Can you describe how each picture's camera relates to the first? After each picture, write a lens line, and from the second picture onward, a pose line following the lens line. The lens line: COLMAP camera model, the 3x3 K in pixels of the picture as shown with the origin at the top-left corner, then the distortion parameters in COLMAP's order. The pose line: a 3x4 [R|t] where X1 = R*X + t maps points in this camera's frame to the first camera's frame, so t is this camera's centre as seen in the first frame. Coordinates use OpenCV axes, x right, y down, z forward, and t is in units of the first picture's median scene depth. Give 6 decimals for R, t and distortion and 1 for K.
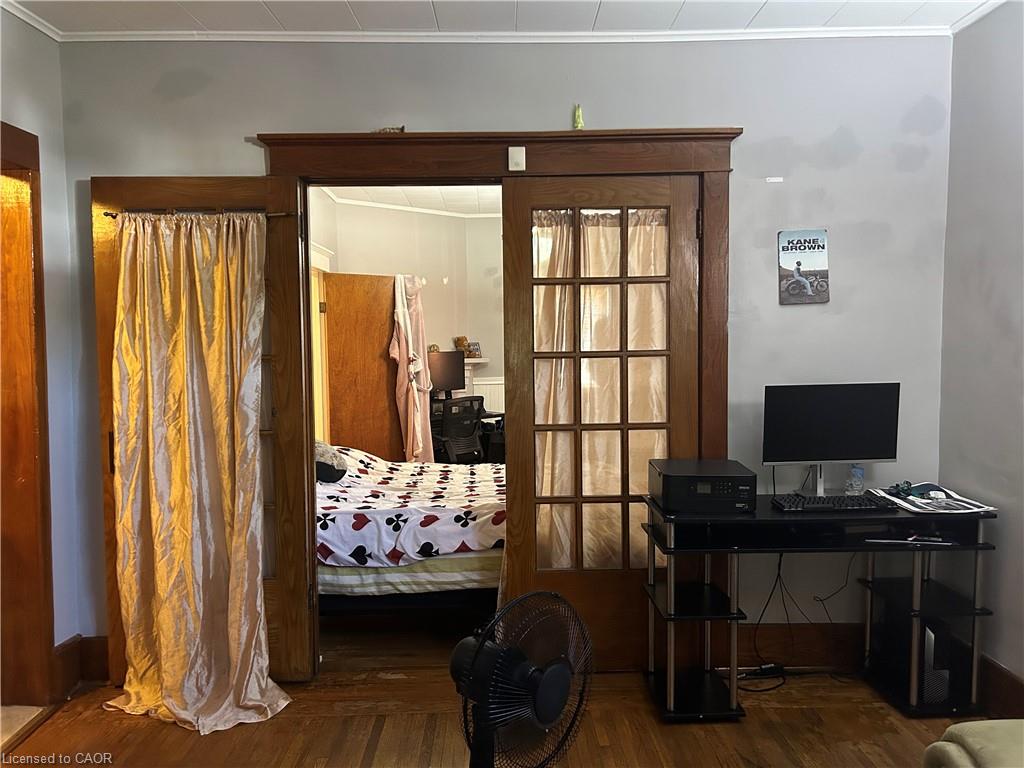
lens RADIAL K [[771.3, 0, 508.6], [0, 771.3, 391.0], [0, 0, 1]] dist [0.023971, -0.022781]
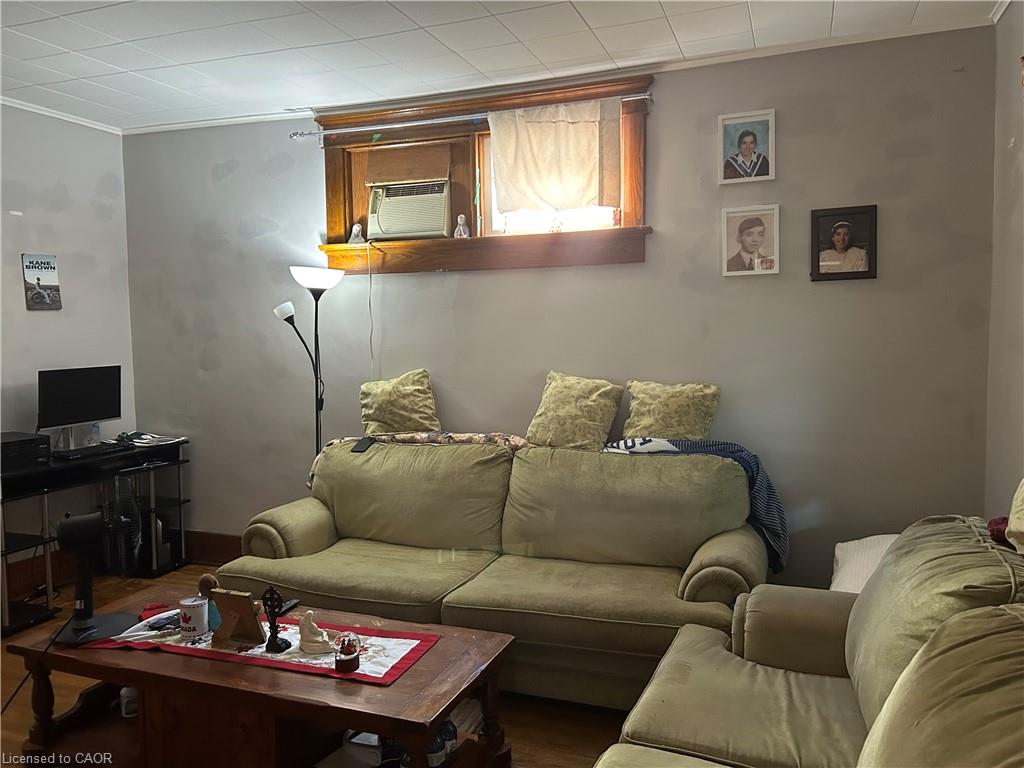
lens RADIAL K [[771.3, 0, 517.2], [0, 771.3, 390.8], [0, 0, 1]] dist [0.023971, -0.022781]
pose [[0.355491, -0.065698, 0.932368, -0.583868], [0.068675, 0.996666, 0.044045, 0.023631], [-0.932153, 0.048373, 0.358817, -0.231676]]
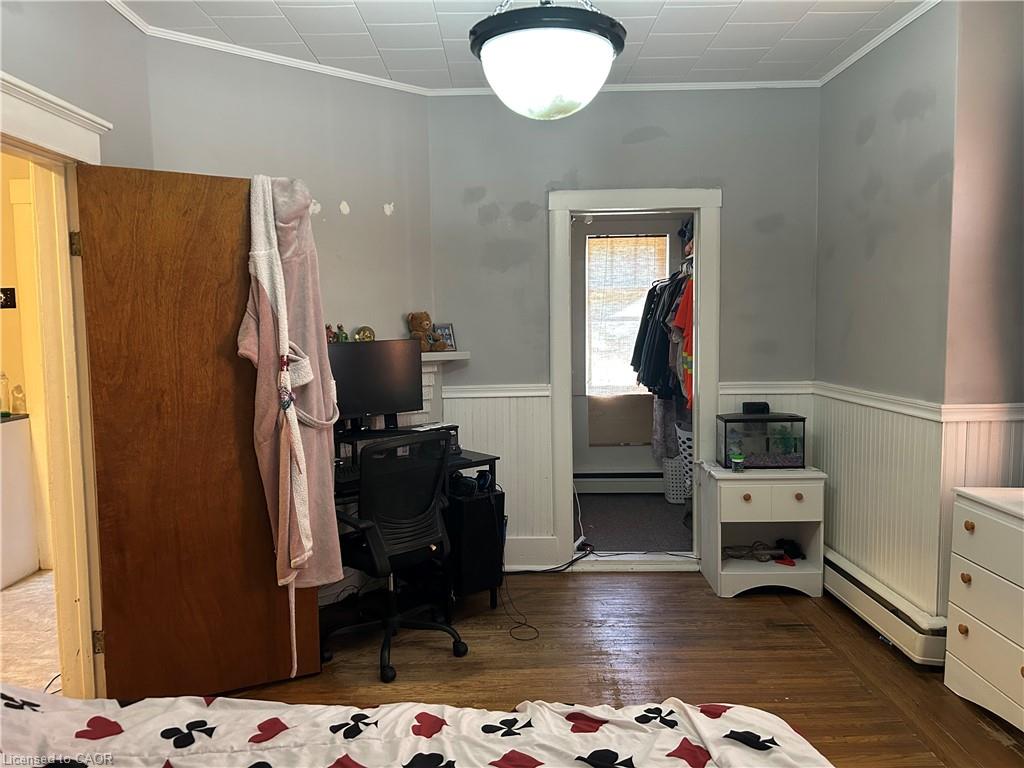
lens RADIAL K [[771.3, 0, 506.2], [0, 771.3, 387.2], [0, 0, 1]] dist [0.023971, -0.022781]
pose [[0.999764, 0.001080, -0.021716, 0.030718], [-0.000628, 0.999783, 0.020807, -0.067358], [0.021734, -0.020788, 0.999548, 1.071898]]
